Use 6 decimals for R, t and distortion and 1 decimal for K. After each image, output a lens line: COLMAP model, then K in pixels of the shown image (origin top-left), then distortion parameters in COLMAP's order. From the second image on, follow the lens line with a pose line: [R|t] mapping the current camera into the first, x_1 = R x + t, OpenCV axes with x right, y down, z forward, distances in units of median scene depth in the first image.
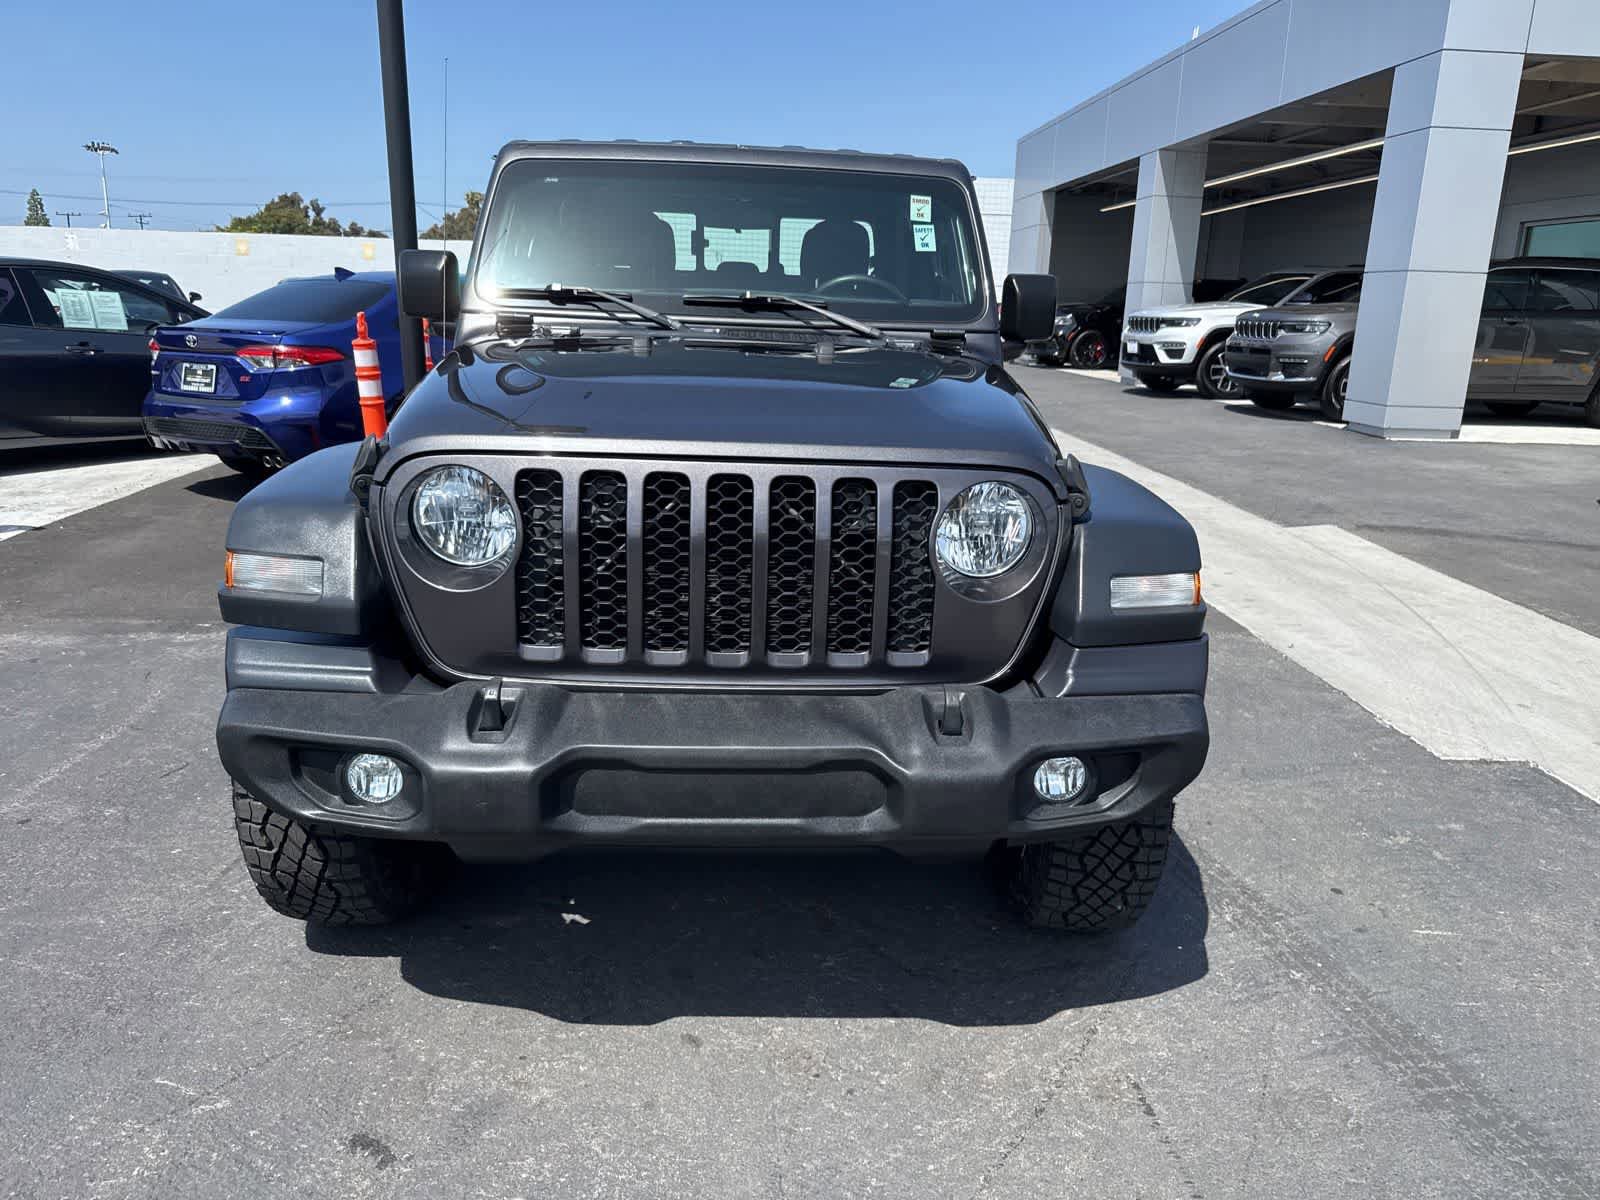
lens RADIAL K [[1126.5, 0, 804.4], [0, 1126.5, 601.8], [0, 0, 1]] dist [0.021467, -0.026323]
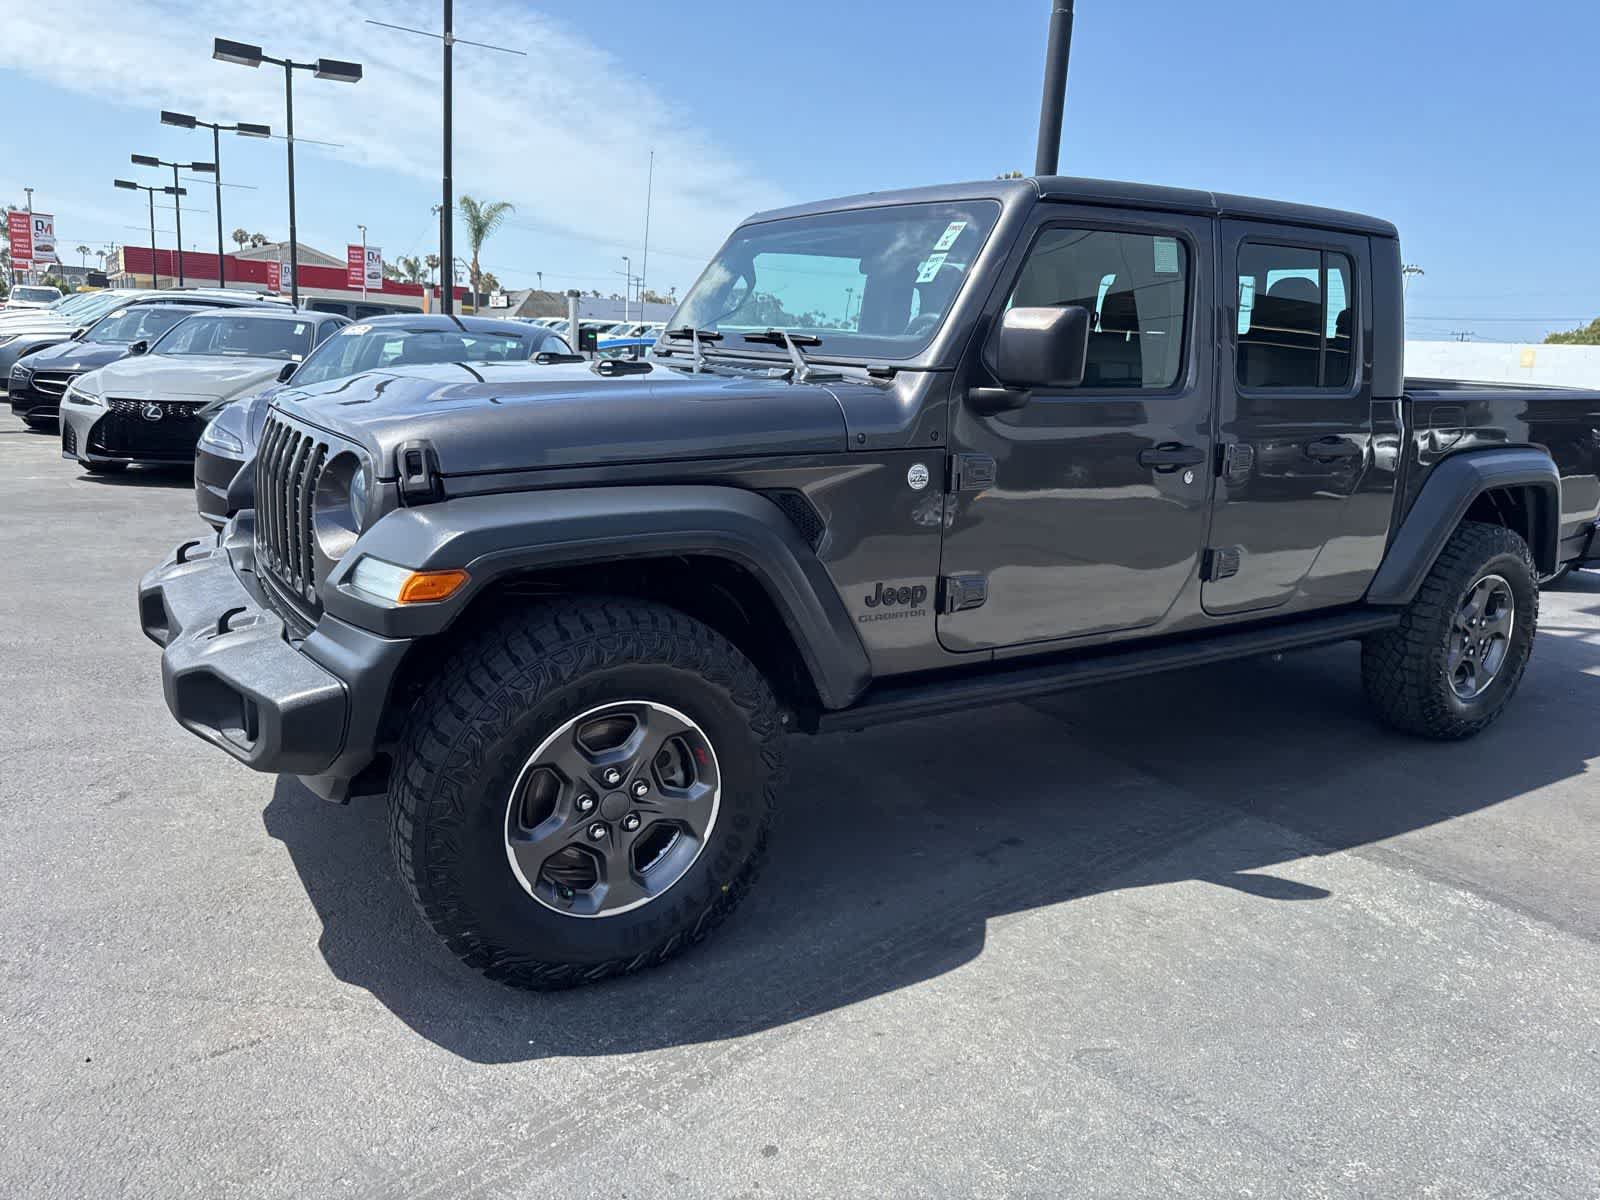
lens RADIAL K [[1126.5, 0, 794.9], [0, 1126.5, 591.9], [0, 0, 1]] dist [0.021467, -0.026323]
pose [[0.504646, 0.179329, -0.844496, 1.217168], [-0.267355, 0.962564, 0.044637, -0.127557], [0.820886, 0.203255, 0.533699, 0.706861]]
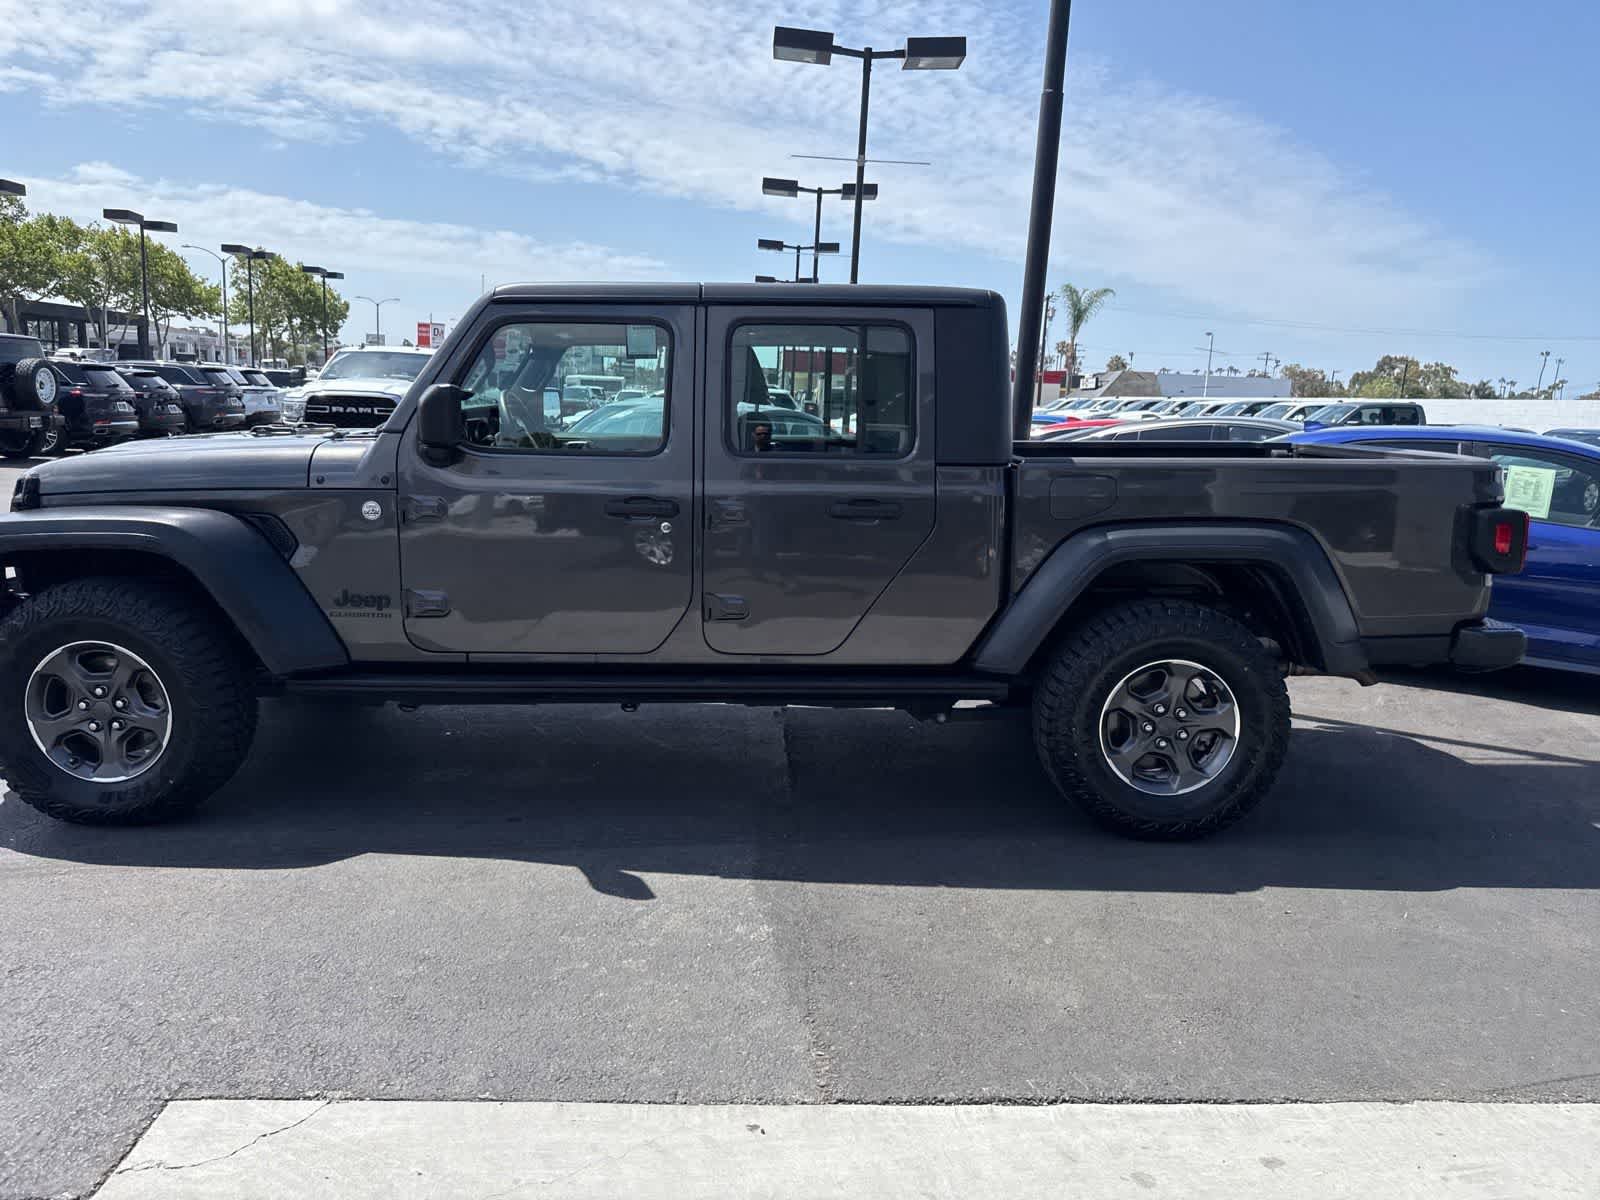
lens RADIAL K [[1126.5, 0, 796.9], [0, 1126.5, 587.4], [0, 0, 1]] dist [0.021467, -0.026323]
pose [[-0.007046, 0.134110, -0.990941, 1.855157], [-0.302581, 0.944225, 0.129939, -0.516819], [0.953098, 0.300756, 0.033926, 1.981610]]
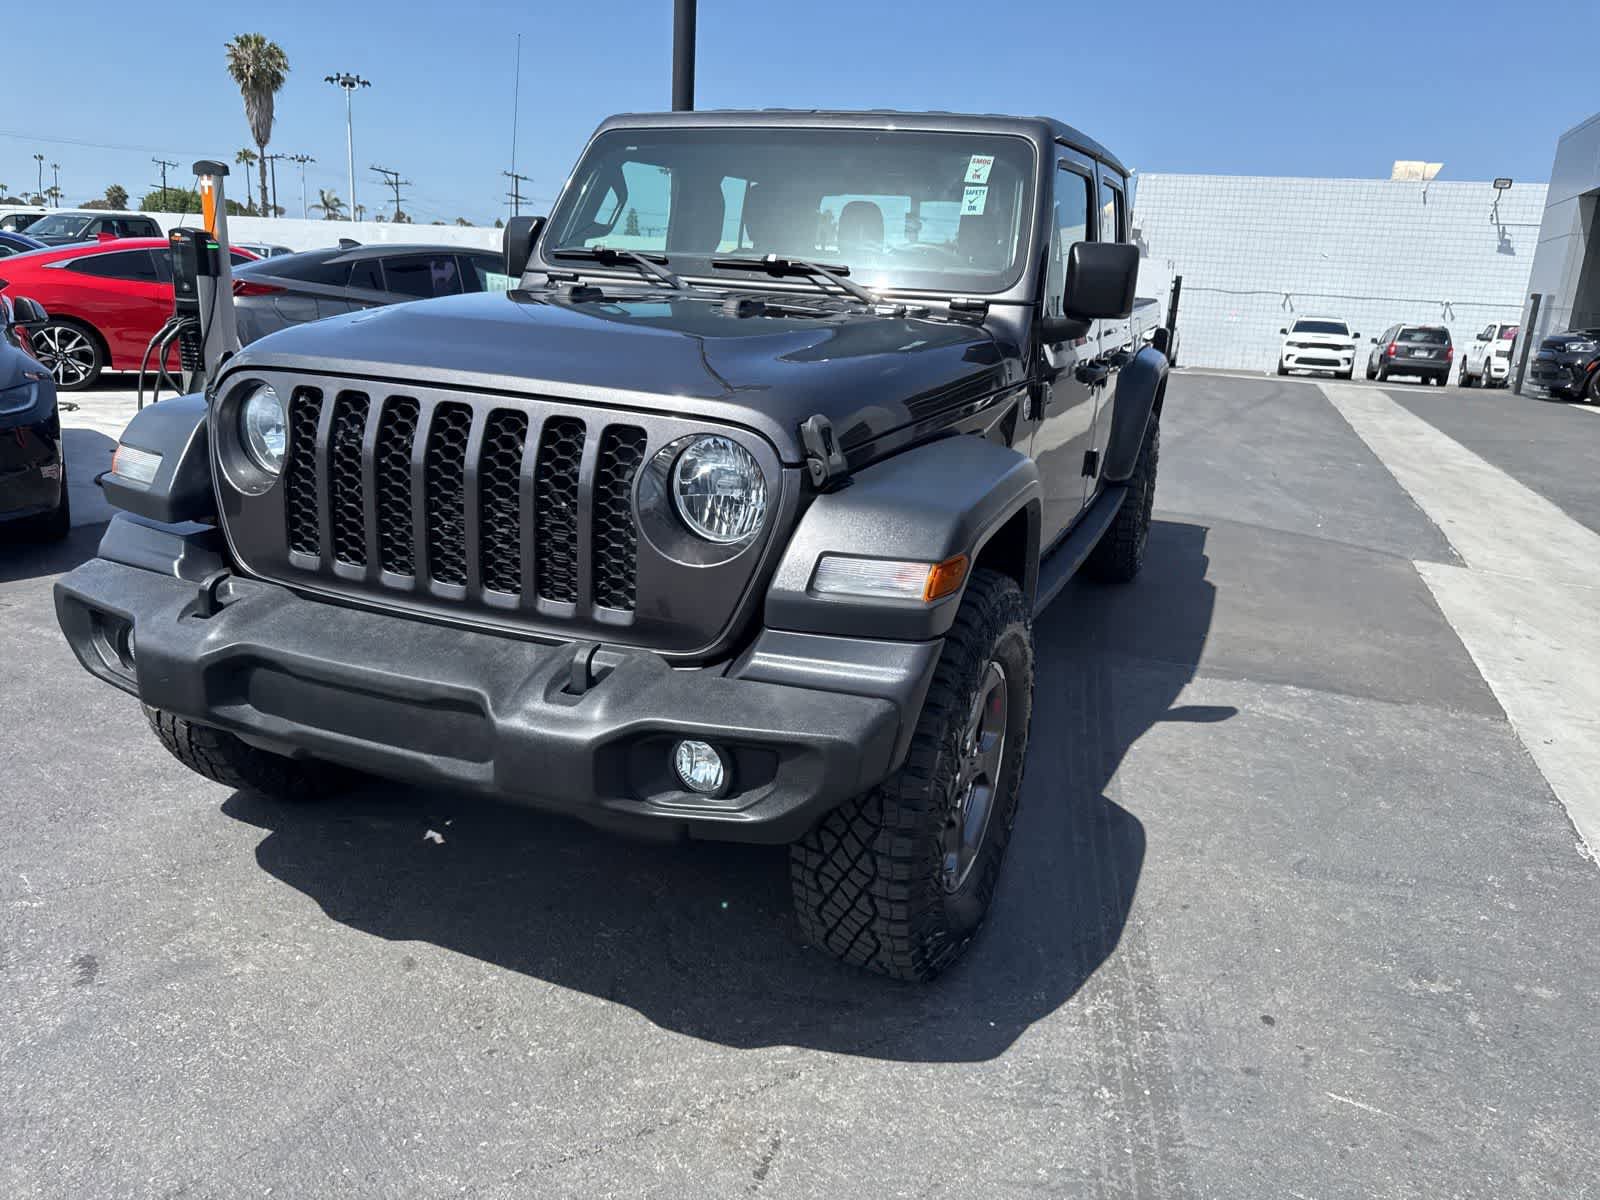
lens RADIAL K [[1126.5, 0, 808.1], [0, 1126.5, 590.7], [0, 0, 1]] dist [0.021467, -0.026323]
pose [[0.911371, 0.128396, -0.391046, 0.548214], [-0.136470, 0.990618, 0.007202, 0.000795], [0.388302, 0.046802, 0.920343, 0.179428]]
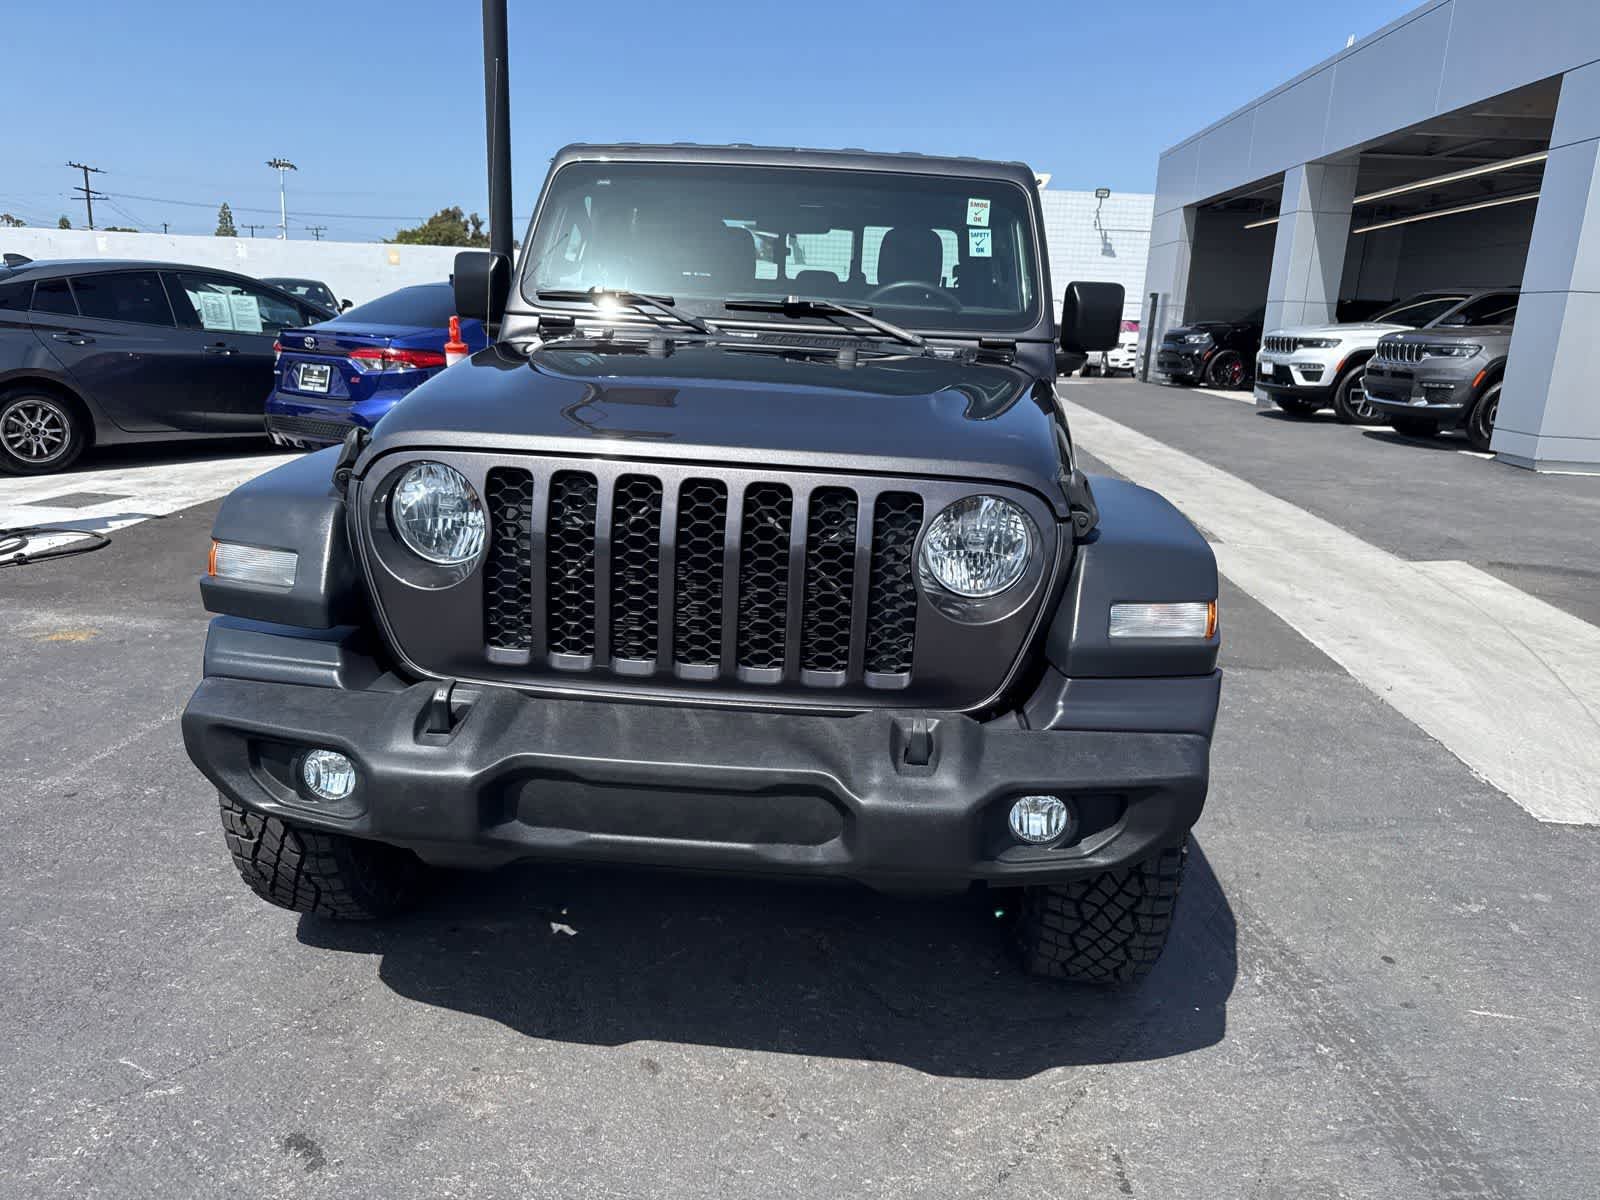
lens RADIAL K [[1126.5, 0, 808.8], [0, 1126.5, 607.4], [0, 0, 1]] dist [0.021467, -0.026323]
pose [[0.993199, 0.043015, -0.108192, 0.114338], [-0.043925, 0.999017, -0.006040, -0.002019], [0.107826, 0.010751, 0.994112, 0.050220]]
